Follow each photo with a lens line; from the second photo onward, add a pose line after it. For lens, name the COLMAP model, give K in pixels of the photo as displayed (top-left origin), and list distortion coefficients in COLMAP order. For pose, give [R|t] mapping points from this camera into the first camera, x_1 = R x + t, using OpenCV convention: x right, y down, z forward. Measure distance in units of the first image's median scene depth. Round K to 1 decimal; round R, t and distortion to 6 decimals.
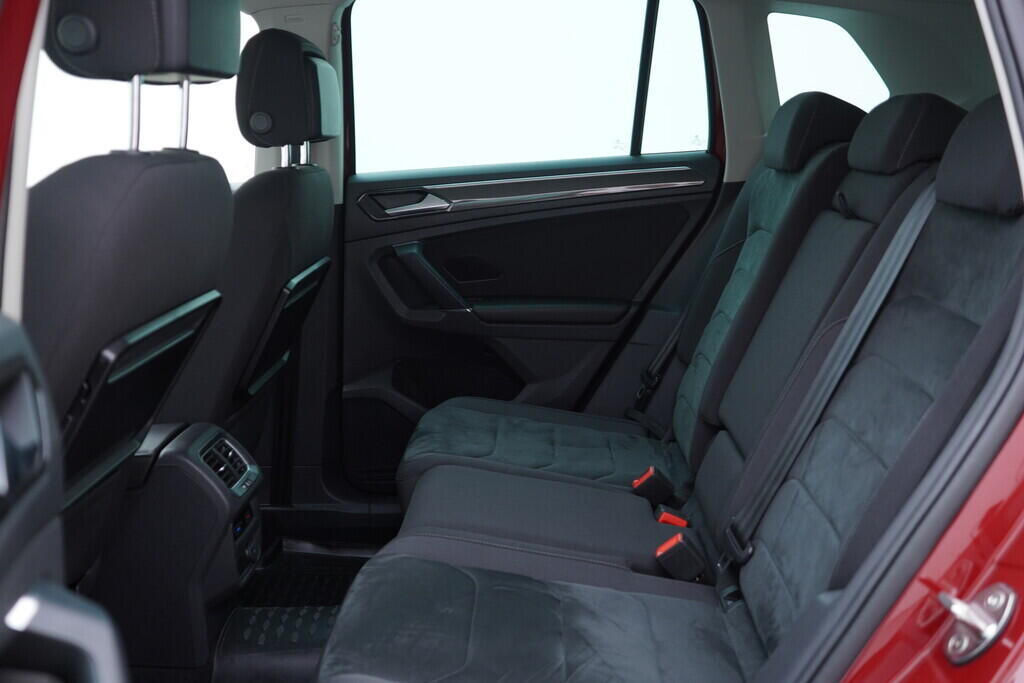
lens RADIAL K [[1044.2, 0, 512.0], [0, 1044.2, 341.5], [0, 0, 1]] dist [-0.005876, 0.011681]
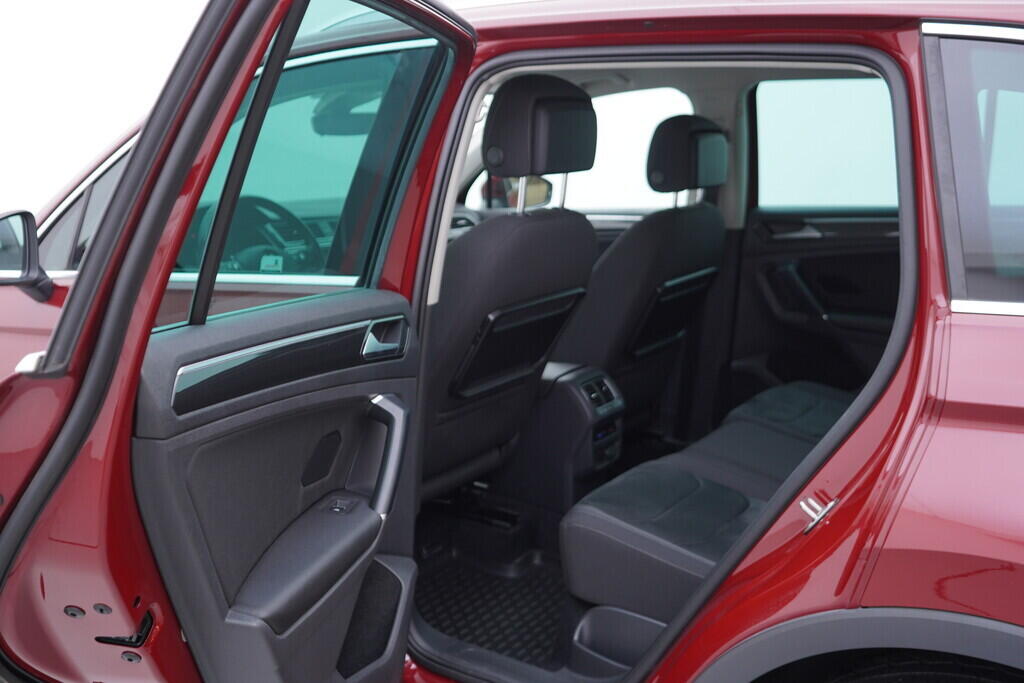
lens RADIAL K [[1044.2, 0, 512.0], [0, 1044.2, 341.5], [0, 0, 1]] dist [-0.005876, 0.011681]
pose [[0.832853, 0.131899, -0.537548, 0.372967], [-0.119408, 0.991138, 0.058193, -0.031788], [0.540460, 0.015721, 0.841223, -0.337685]]
